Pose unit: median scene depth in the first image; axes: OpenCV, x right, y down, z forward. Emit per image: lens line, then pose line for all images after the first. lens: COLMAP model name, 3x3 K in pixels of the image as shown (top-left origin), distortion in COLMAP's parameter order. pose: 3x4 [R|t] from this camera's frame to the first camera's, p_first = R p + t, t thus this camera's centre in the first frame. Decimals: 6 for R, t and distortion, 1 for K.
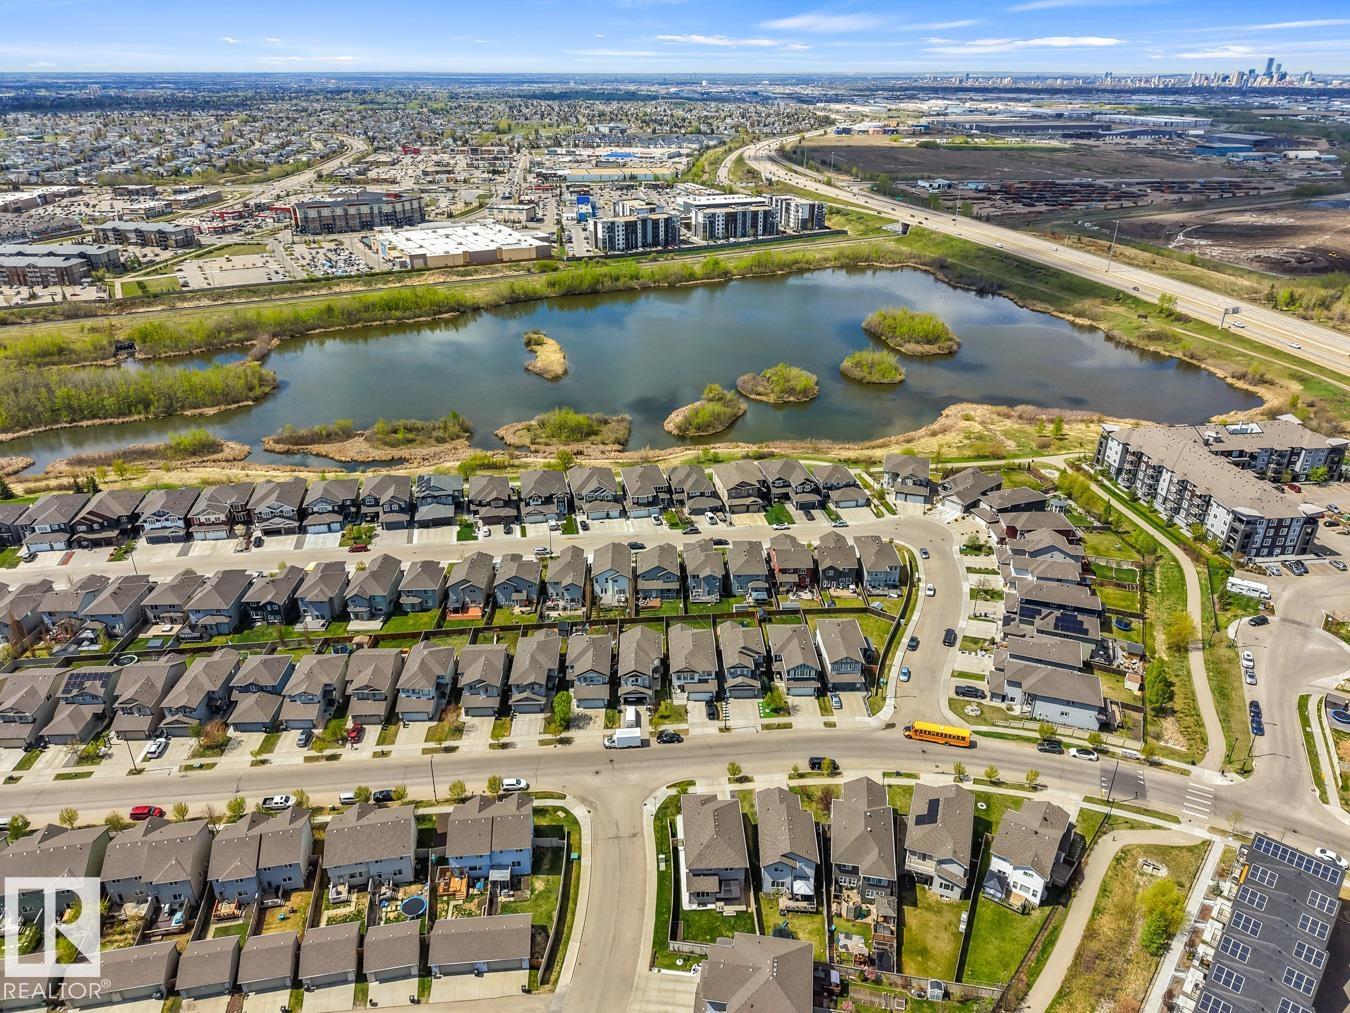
lens RADIAL K [[925.7, 0, 675.0], [0, 925.7, 506.5], [0, 0, 1]] dist [0.015797, -0.008702]
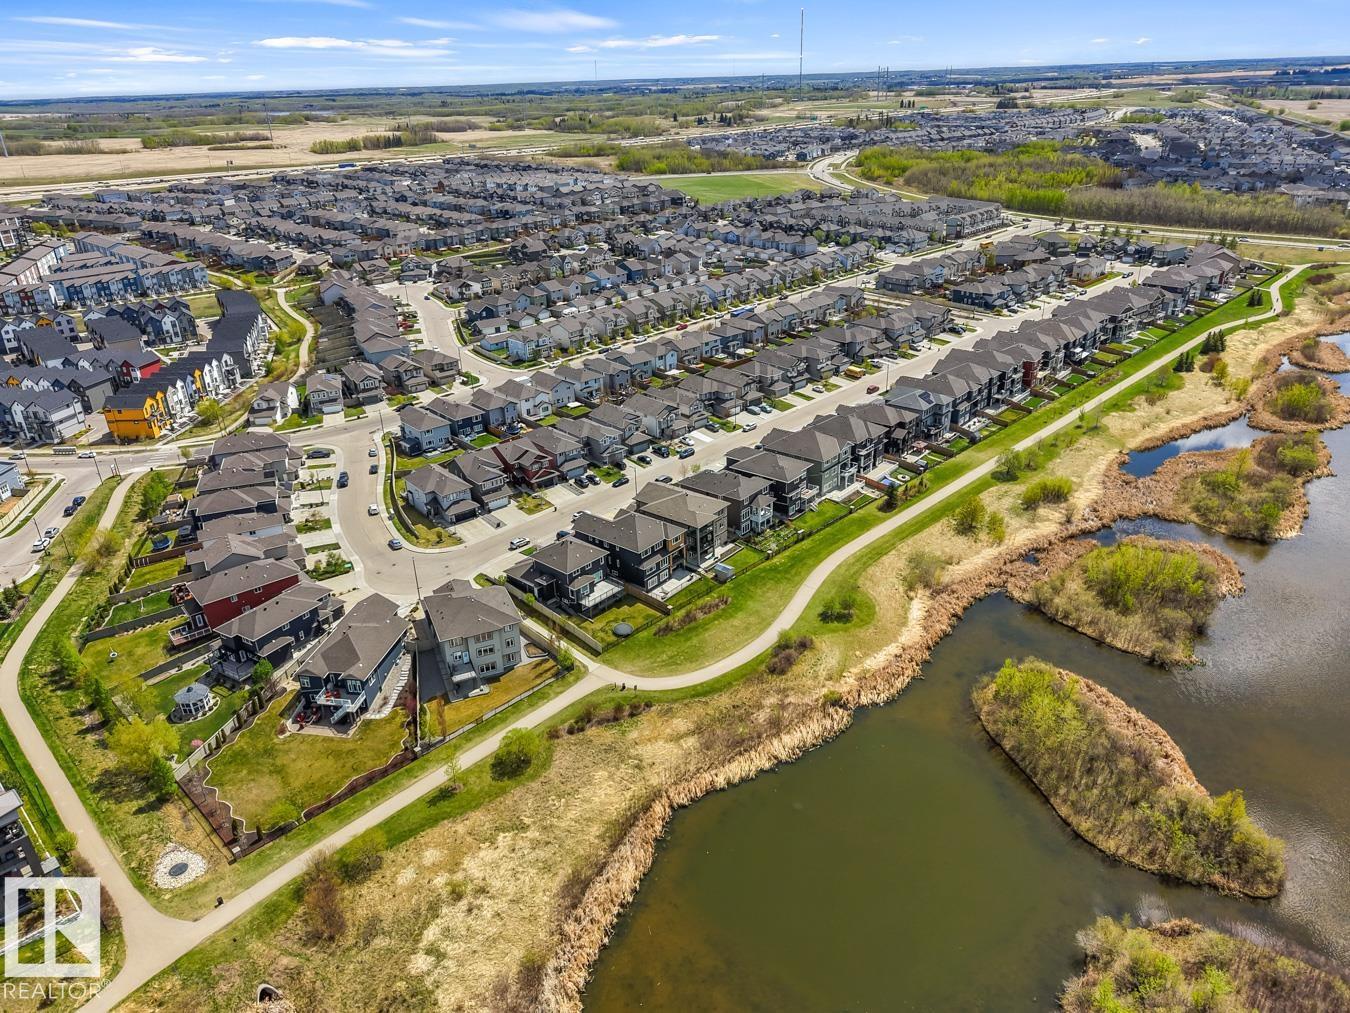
lens RADIAL K [[949.8, 0, 675.0], [0, 949.8, 506.5], [0, 0, 1]] dist [0.000403, 0.001106]
pose [[-0.784259, 0.271740, -0.557759, 0.421173], [-0.238938, 0.697358, 0.675722, -0.458654], [0.572579, 0.663211, -0.481980, 1.209795]]
